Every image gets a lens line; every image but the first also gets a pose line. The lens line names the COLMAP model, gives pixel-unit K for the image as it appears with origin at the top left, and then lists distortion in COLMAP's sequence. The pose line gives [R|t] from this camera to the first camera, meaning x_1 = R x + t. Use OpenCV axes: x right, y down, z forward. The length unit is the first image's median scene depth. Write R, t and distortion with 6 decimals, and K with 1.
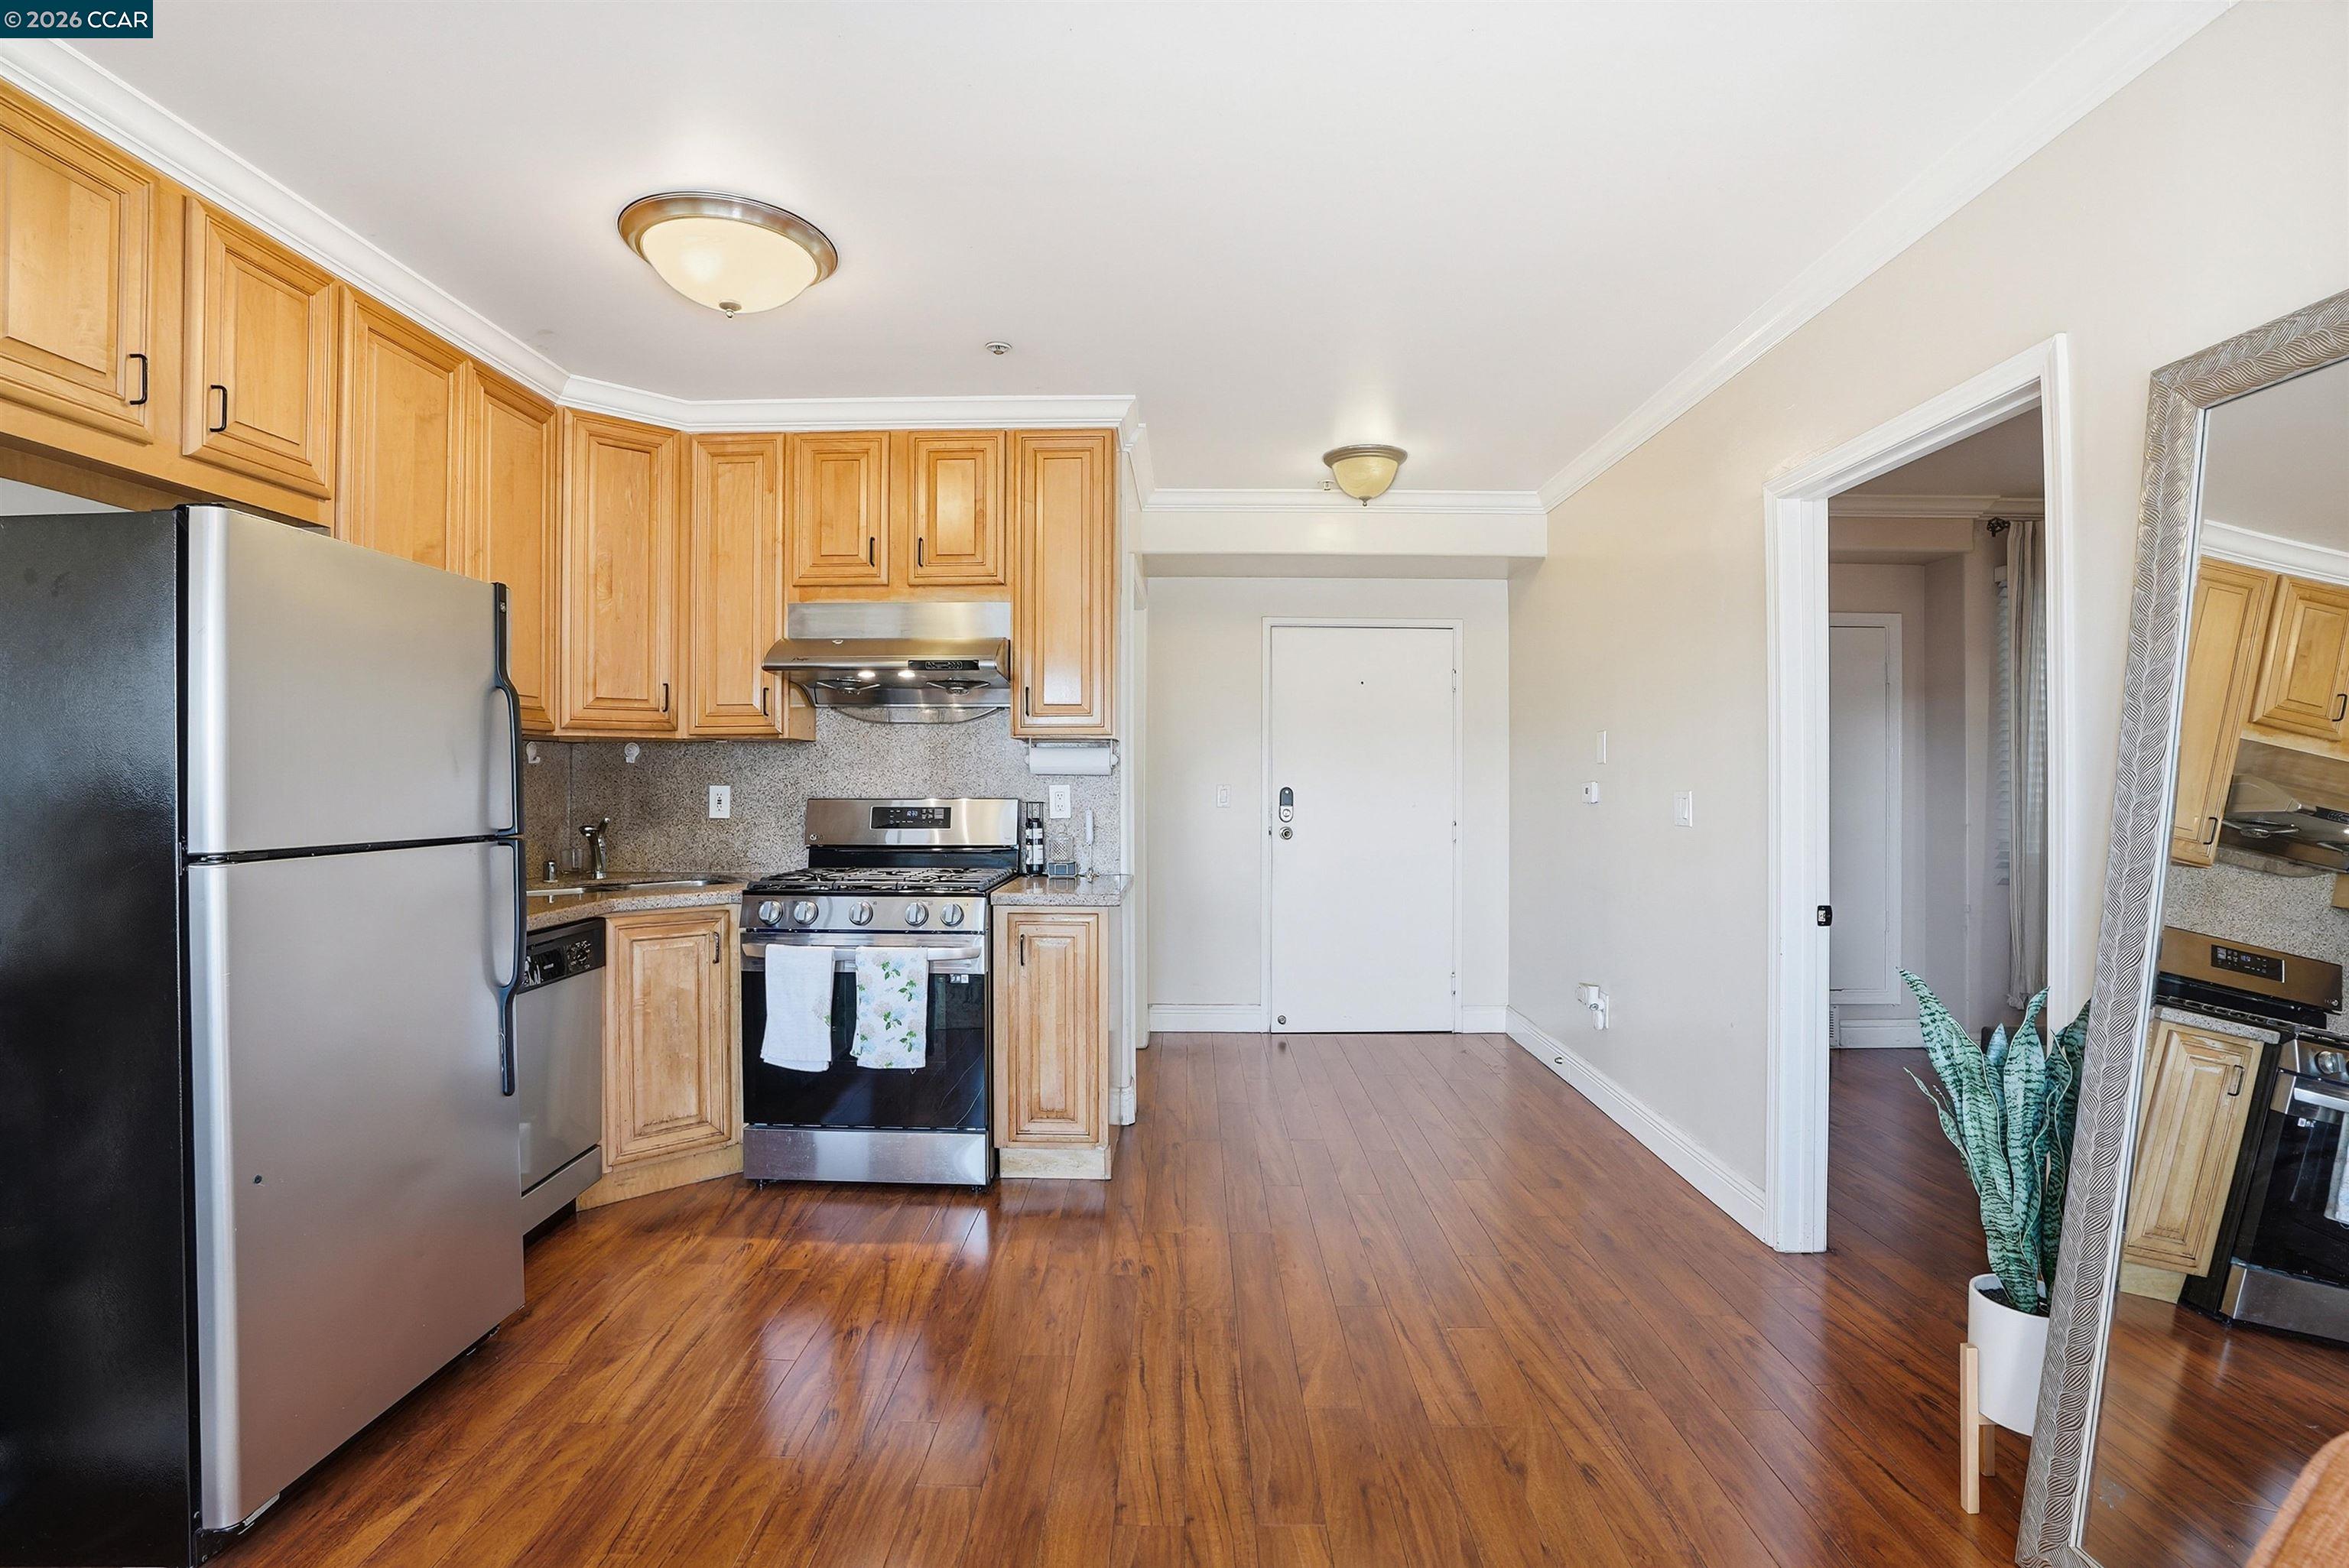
lens RADIAL K [[1102.2, 0, 1175.0], [0, 1102.2, 773.0], [0, 0, 1]] dist [-0.055151, 0.015517]
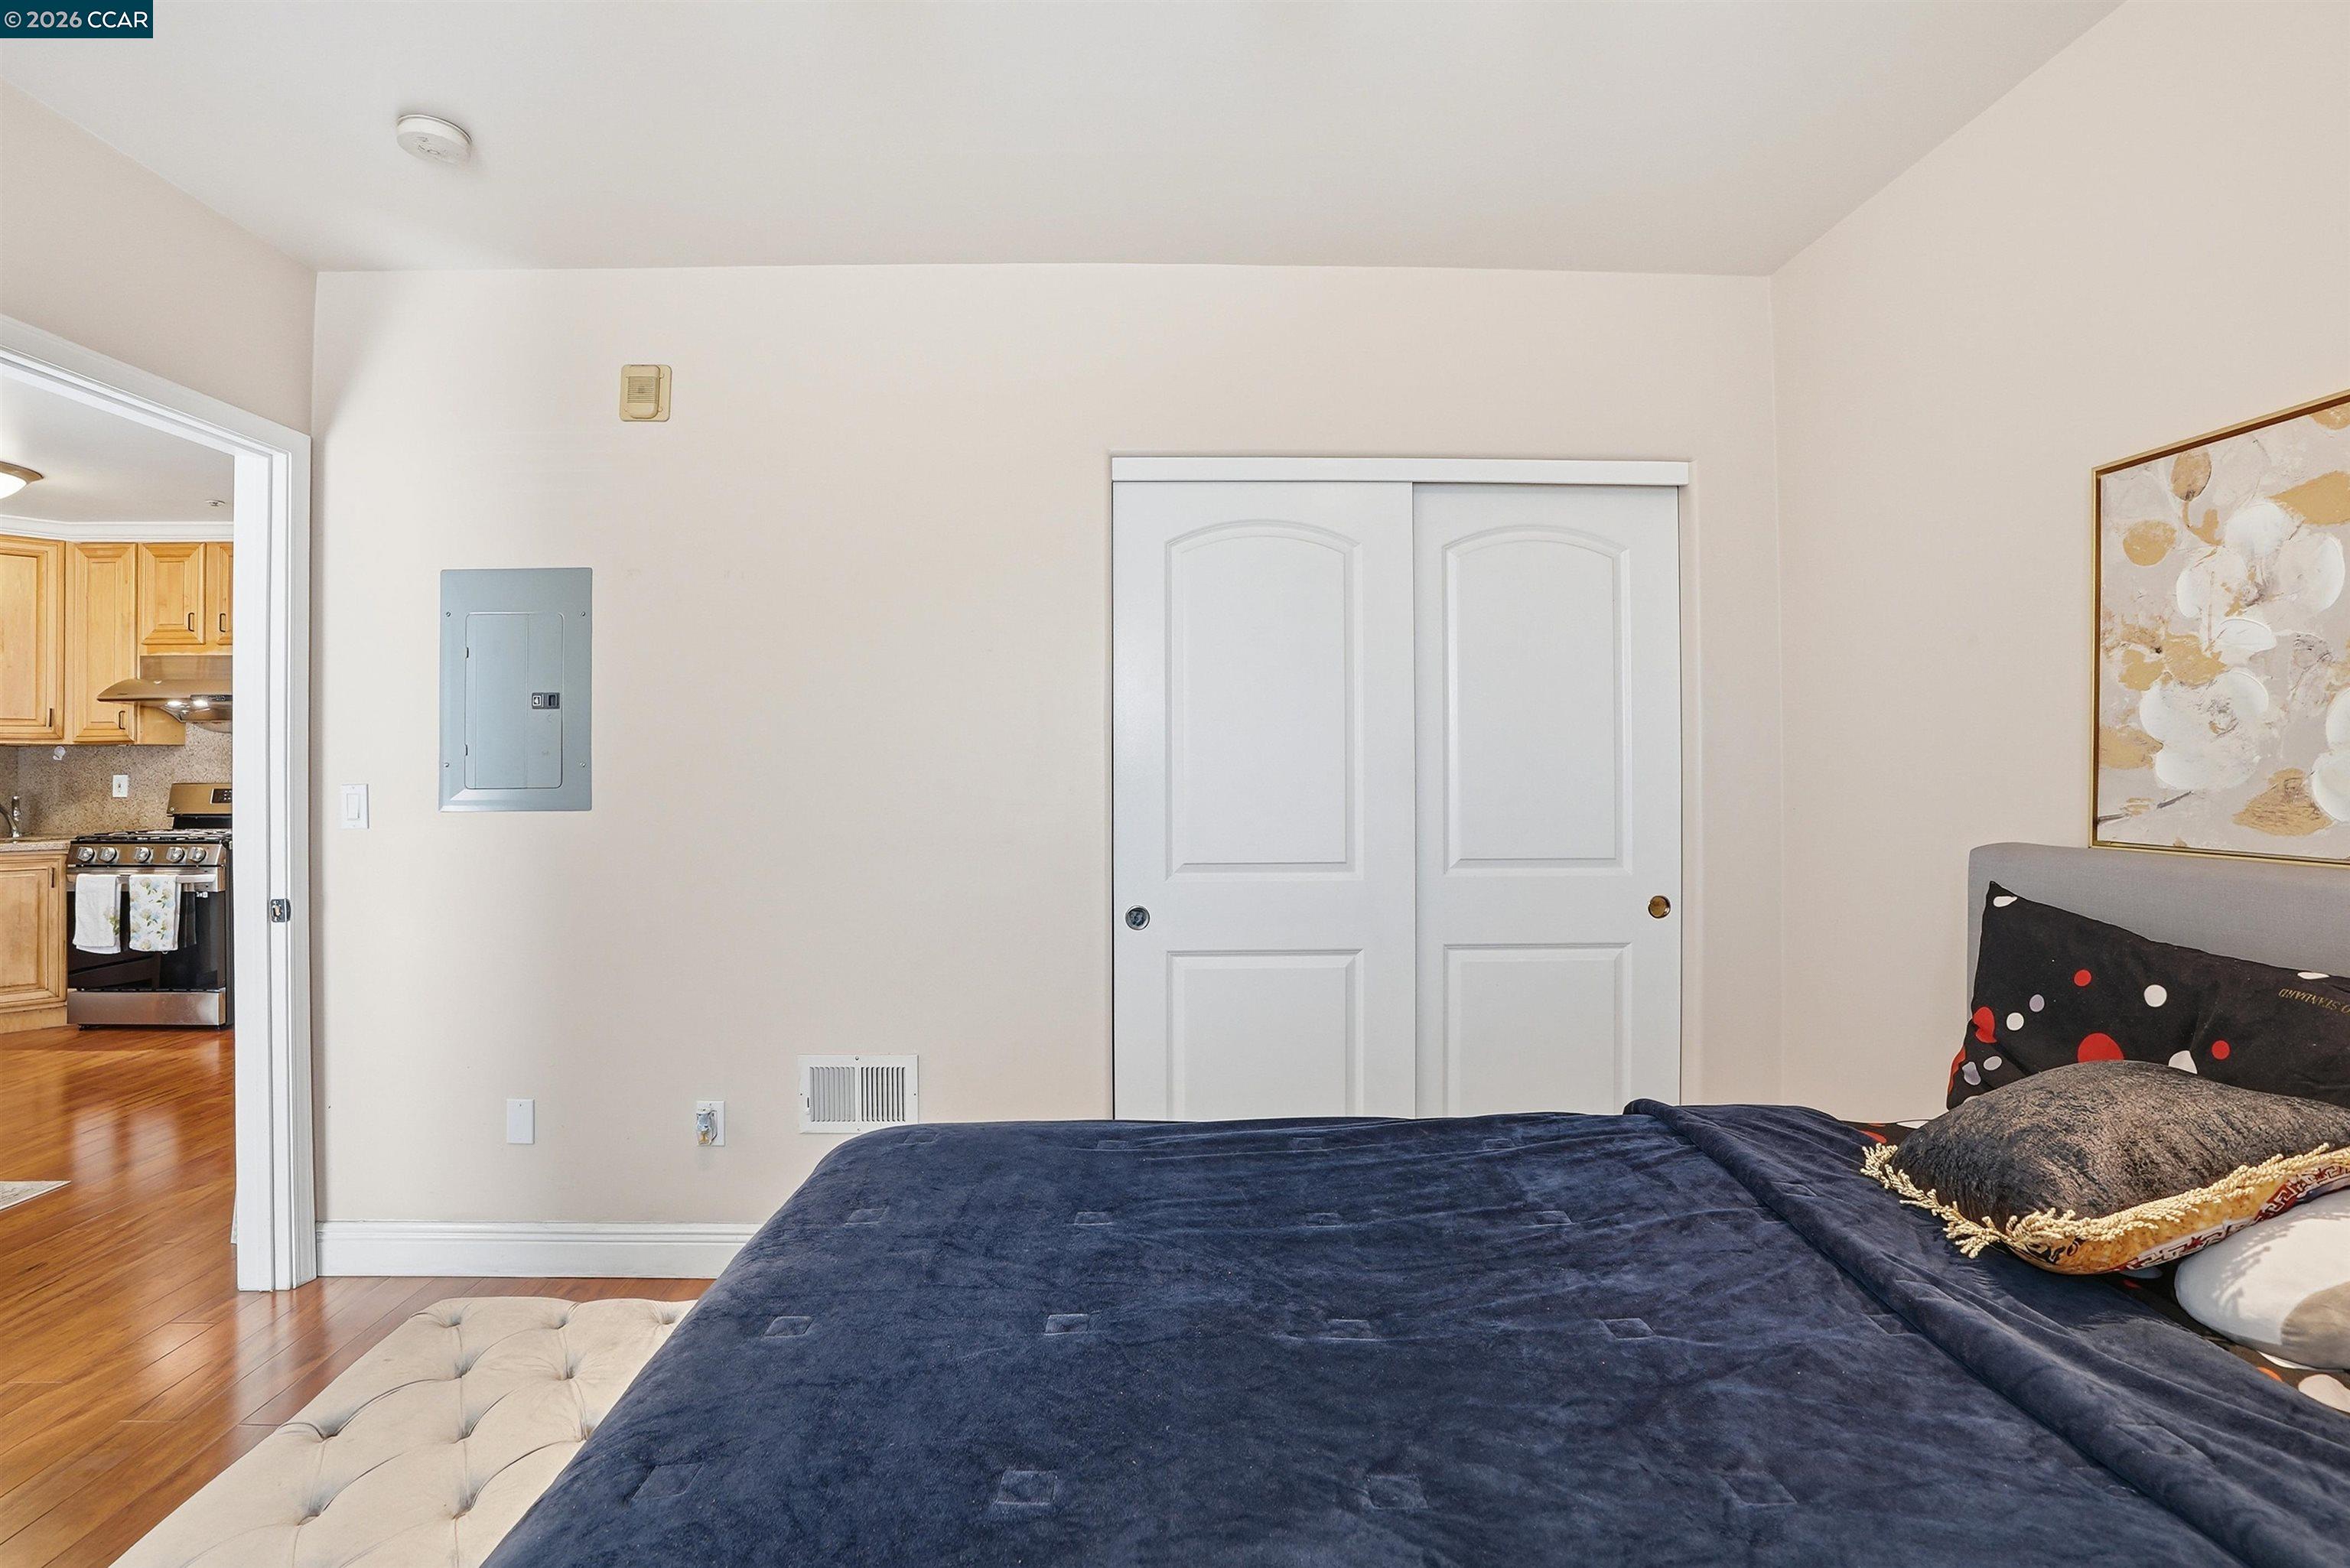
lens RADIAL K [[1102.7, 0, 1178.4], [0, 1102.7, 761.8], [0, 0, 1]] dist [-0.055151, 0.015517]
pose [[0.998551, -0.001766, 0.053782, 1.138302], [0.001974, 0.999991, -0.003815, 0.002226], [-0.053775, 0.003916, 0.998545, -0.624518]]
